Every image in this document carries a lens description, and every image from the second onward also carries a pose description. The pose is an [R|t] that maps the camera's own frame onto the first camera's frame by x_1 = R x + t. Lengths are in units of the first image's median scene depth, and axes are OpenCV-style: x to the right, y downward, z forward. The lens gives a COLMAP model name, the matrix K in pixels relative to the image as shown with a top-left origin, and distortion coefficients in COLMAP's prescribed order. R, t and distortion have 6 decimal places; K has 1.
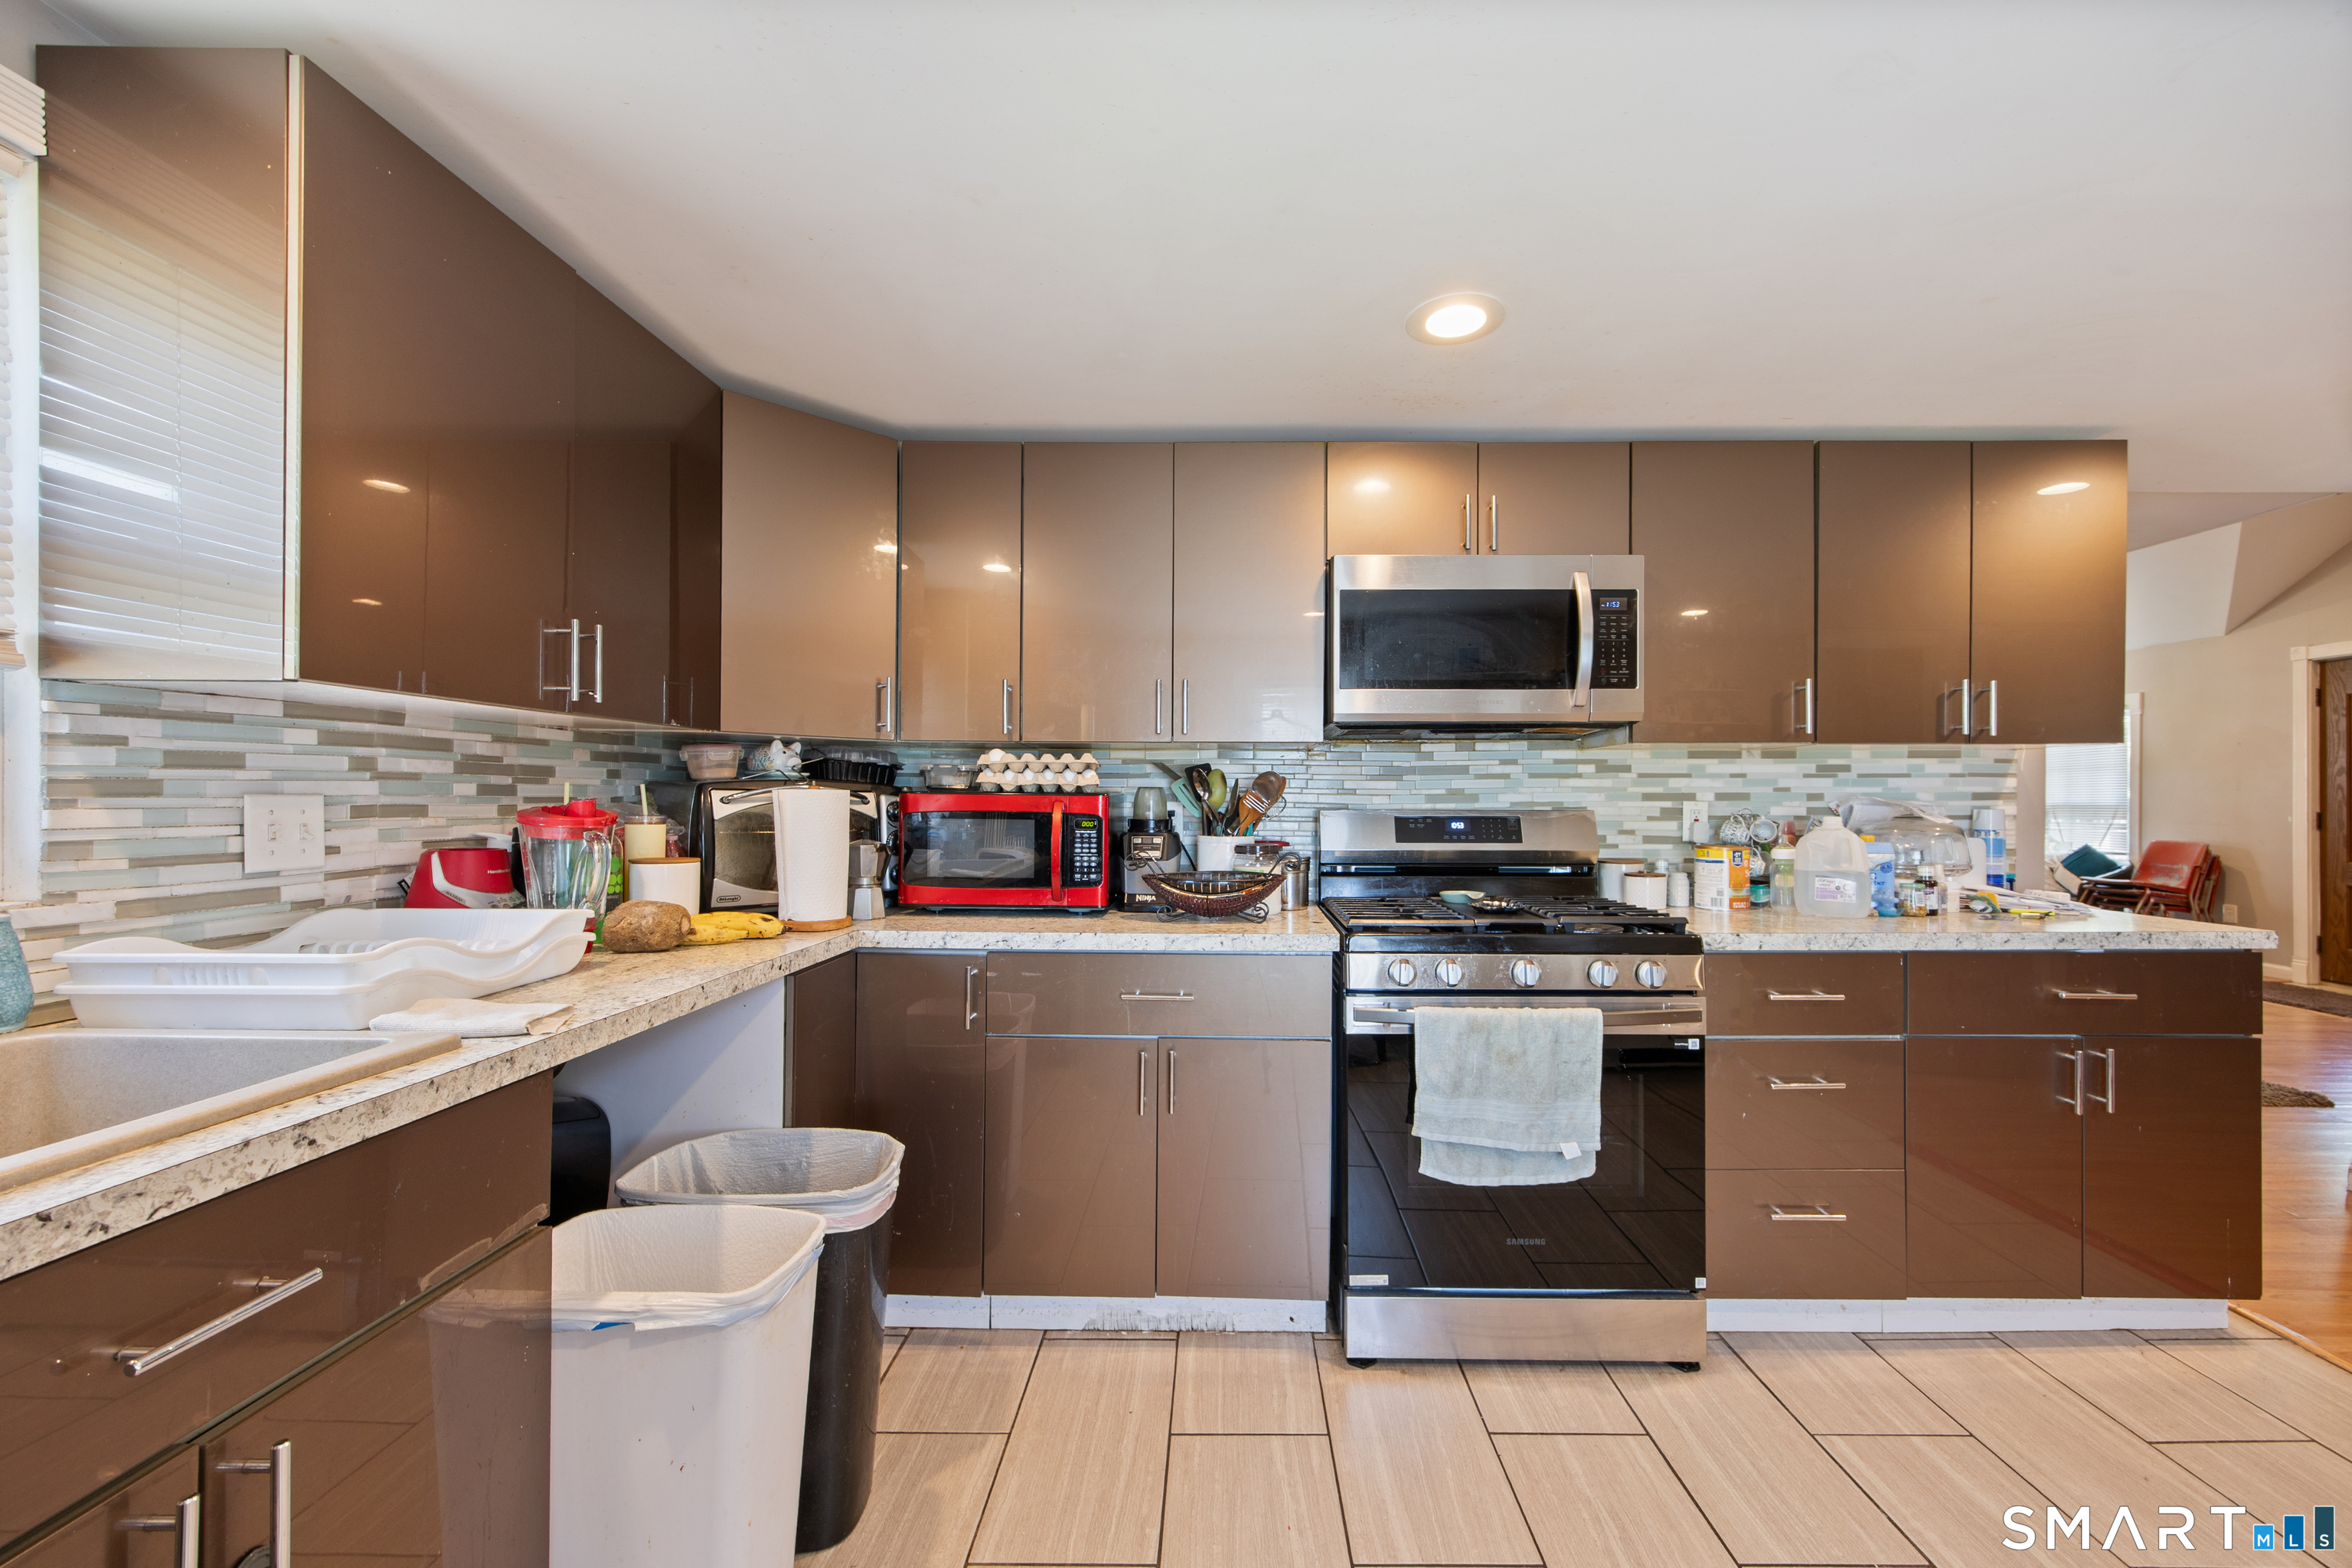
lens RADIAL K [[917.7, 0, 1191.3], [0, 917.7, 806.8], [0, 0, 1]] dist [0.002176, 0.000200]
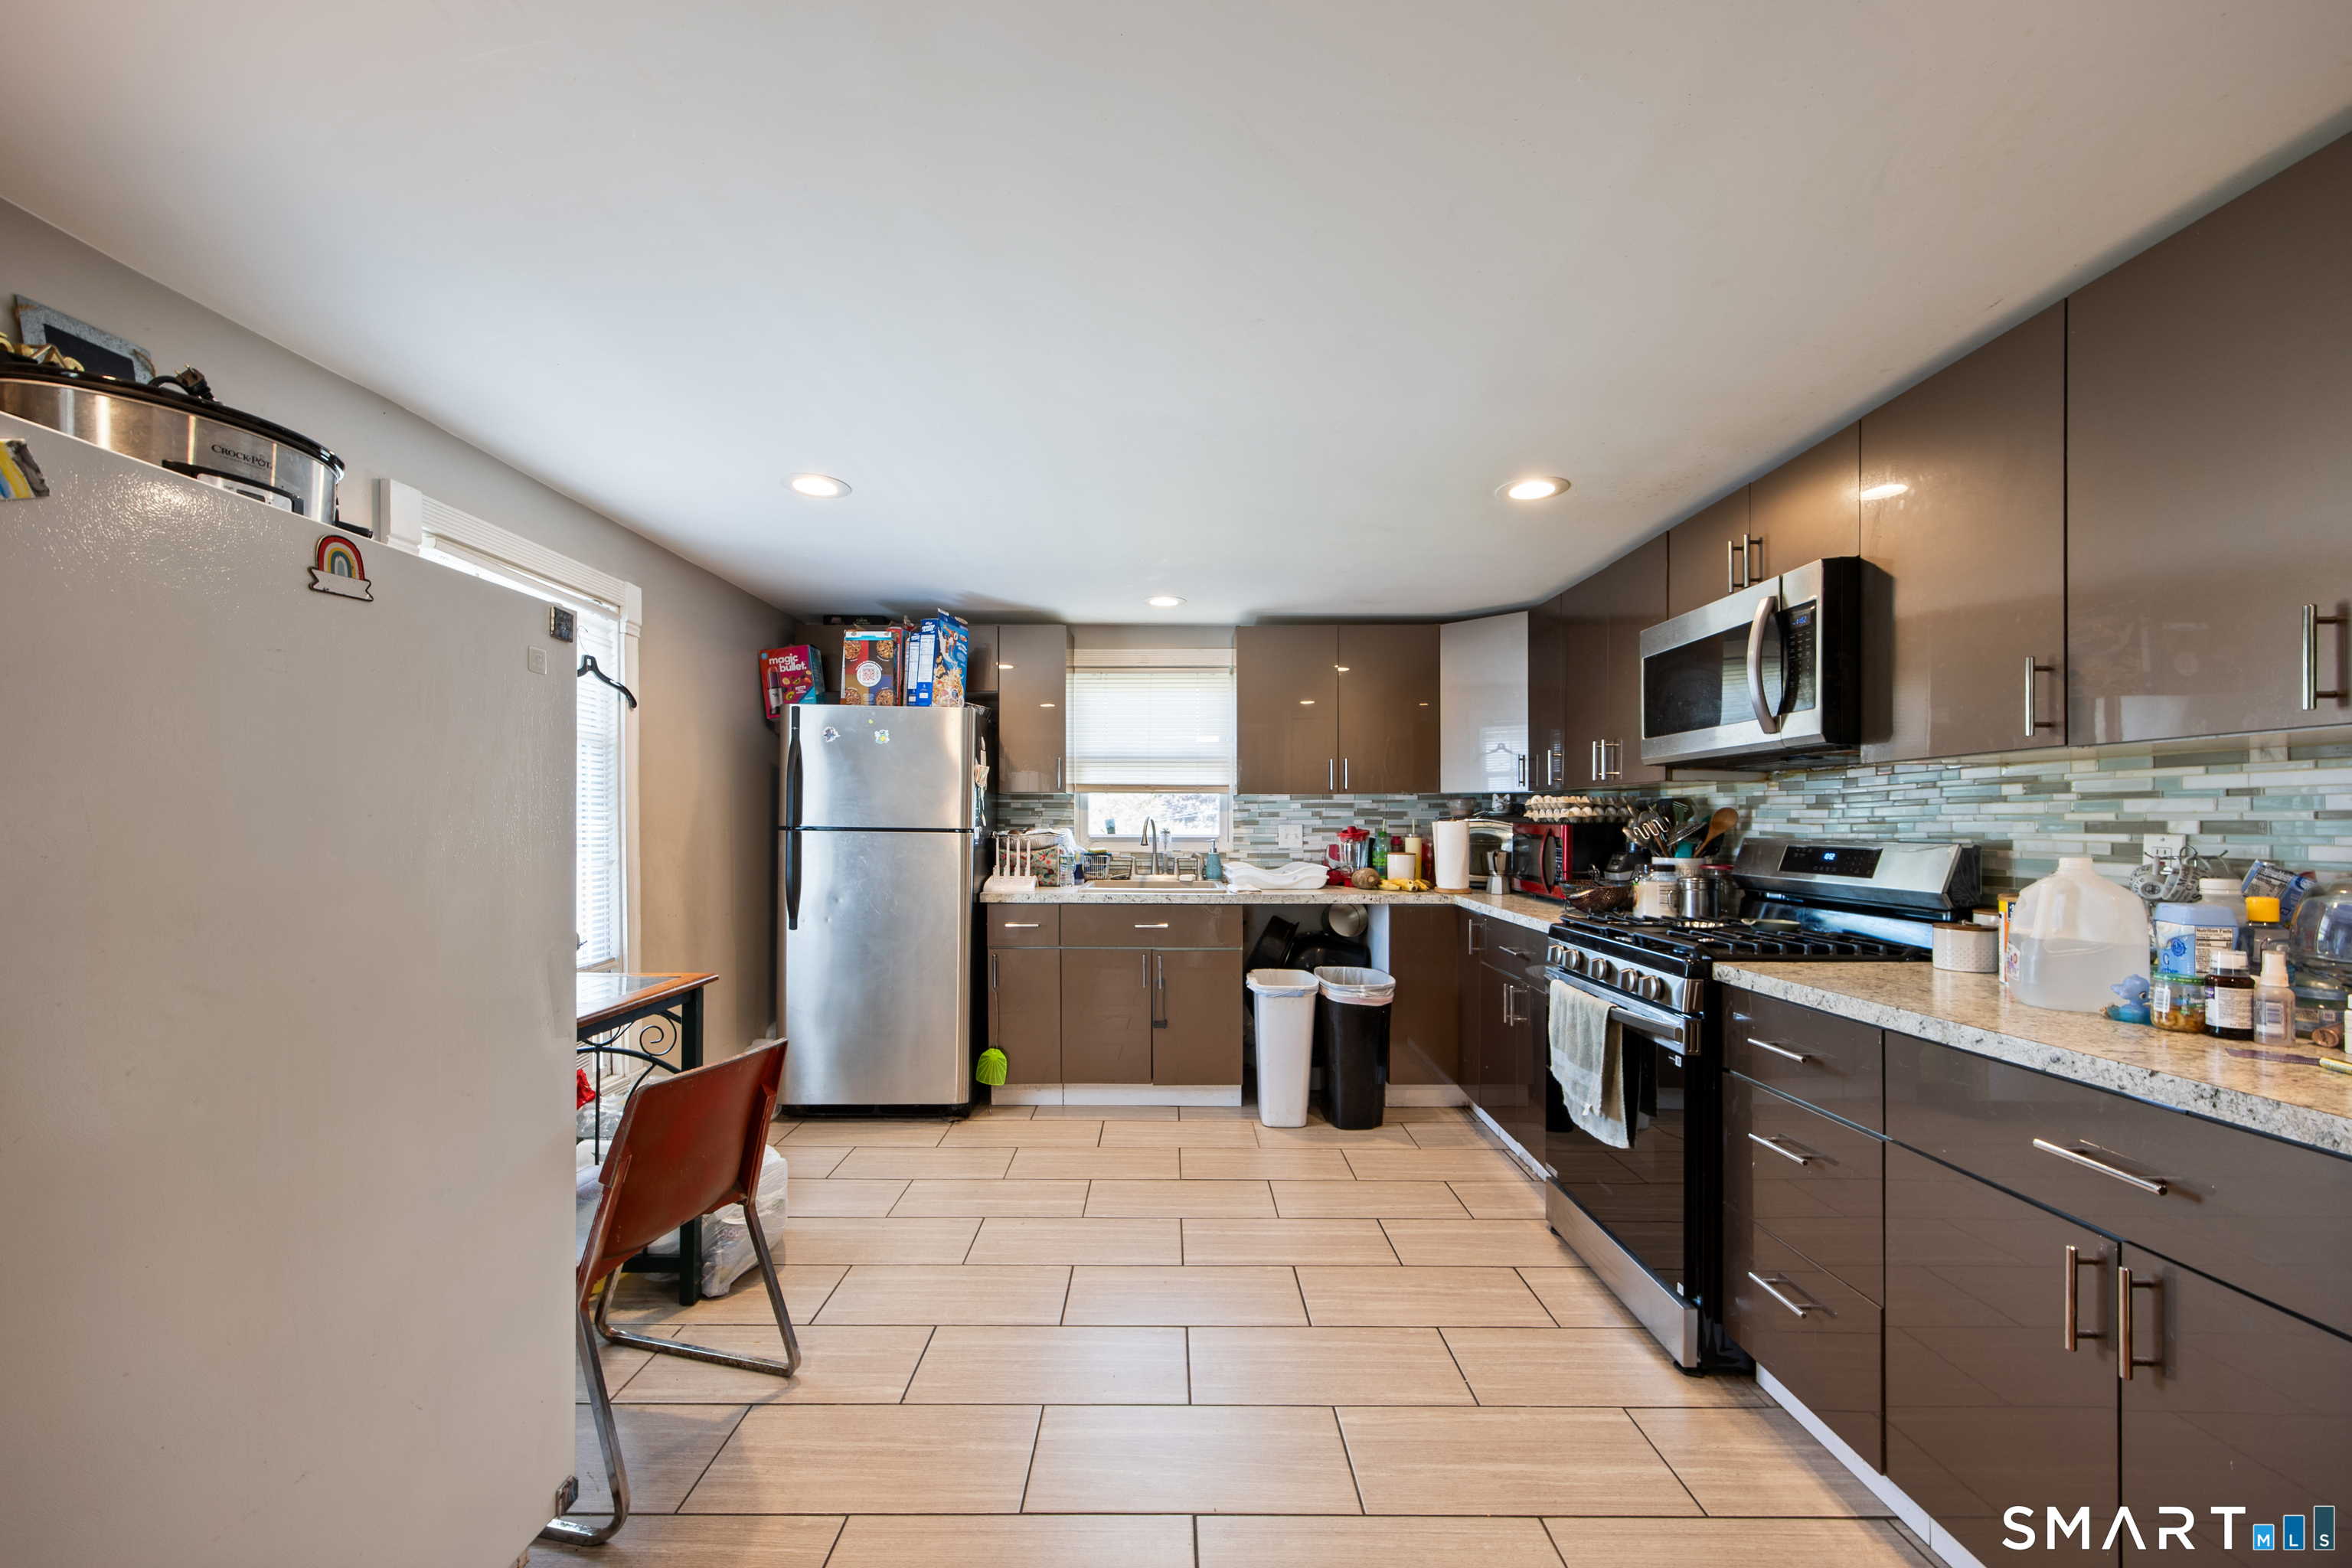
lens RADIAL K [[917.7, 0, 1191.3], [0, 917.7, 806.8], [0, 0, 1]] dist [0.002176, 0.000200]
pose [[0.029709, -0.017734, -0.999401, 1.224429], [-0.008729, 0.999800, -0.018001, -0.007898], [0.999520, 0.009258, 0.029548, 0.309192]]
